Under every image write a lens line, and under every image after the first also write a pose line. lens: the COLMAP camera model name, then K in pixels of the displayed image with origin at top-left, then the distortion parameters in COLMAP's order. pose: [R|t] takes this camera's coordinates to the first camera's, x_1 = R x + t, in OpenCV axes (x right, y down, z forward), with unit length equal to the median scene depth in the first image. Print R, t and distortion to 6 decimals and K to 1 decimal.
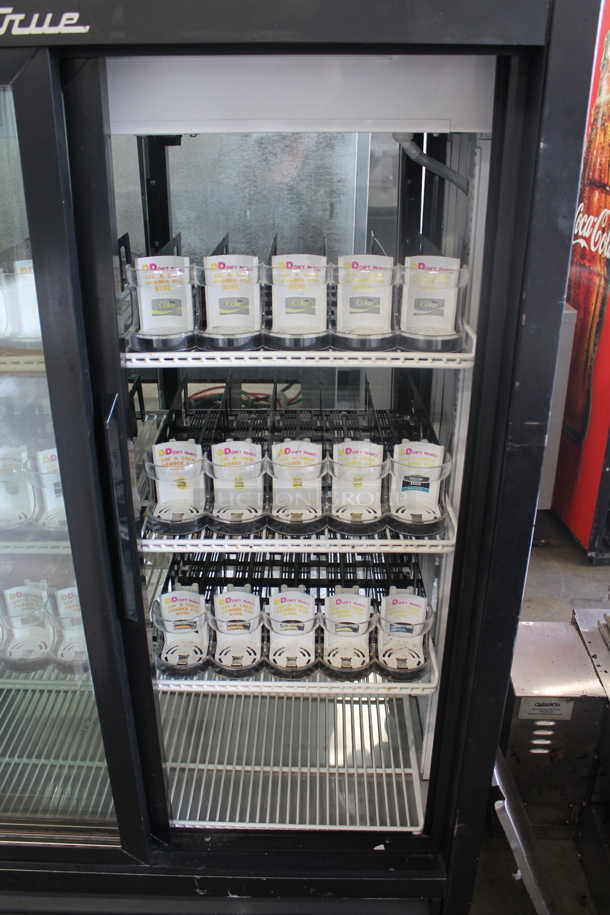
lens RADIAL K [[778.1, 0, 305.0], [0, 778.1, 457.5], [0, 0, 1]] dist [-0.159948, 0.131074]
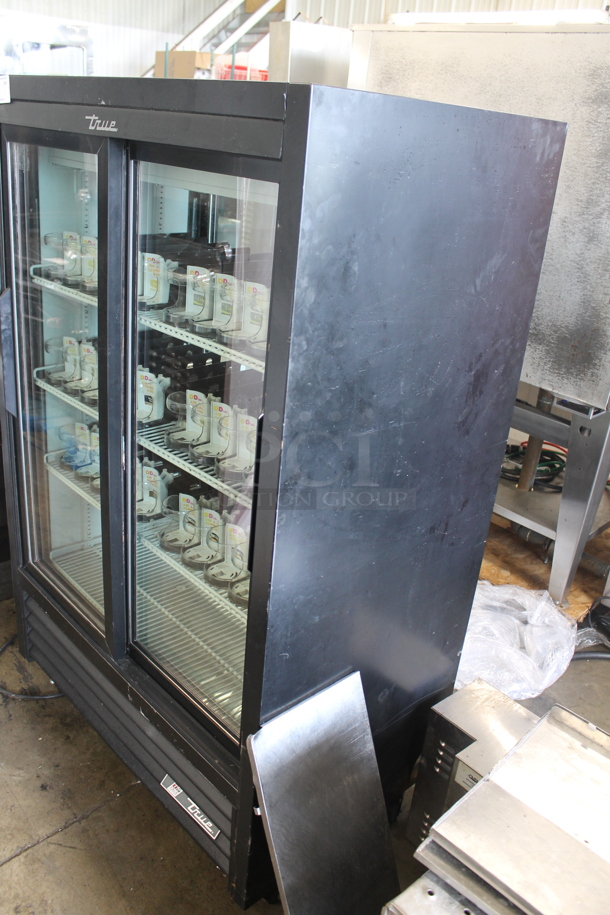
lens RADIAL K [[778.1, 0, 305.0], [0, 778.1, 457.5], [0, 0, 1]] dist [-0.159948, 0.131074]
pose [[0.689832, 0.340449, -0.638926, 1.202460], [-0.376893, 0.922388, 0.084569, -0.131889], [0.618129, 0.182468, 0.764606, 0.011740]]
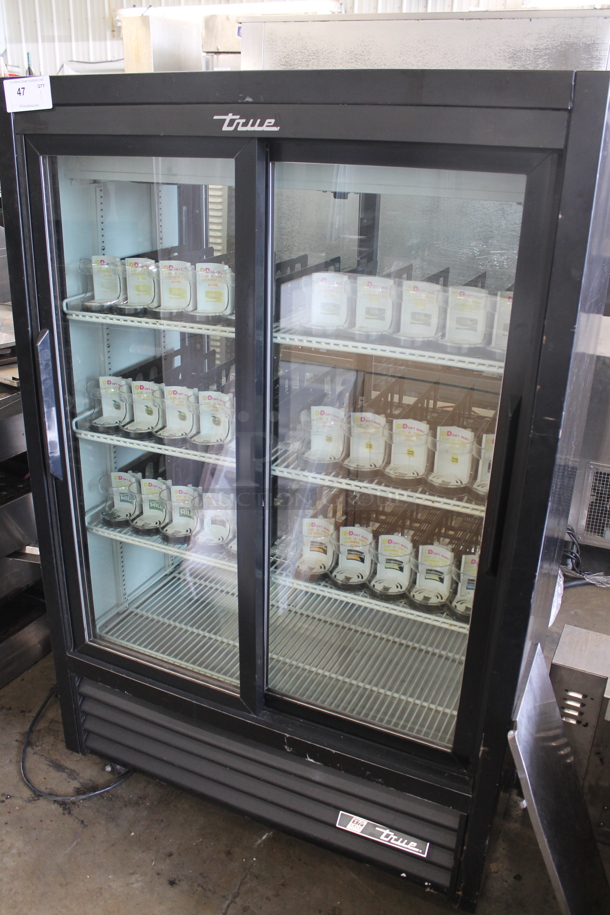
lens RADIAL K [[778.1, 0, 305.0], [0, 778.1, 457.5], [0, 0, 1]] dist [-0.159948, 0.131074]
pose [[0.914764, 0.172272, -0.365415, 0.400117], [-0.187639, 0.982215, -0.006668, 0.109094], [0.357768, 0.074666, 0.930821, -0.386430]]
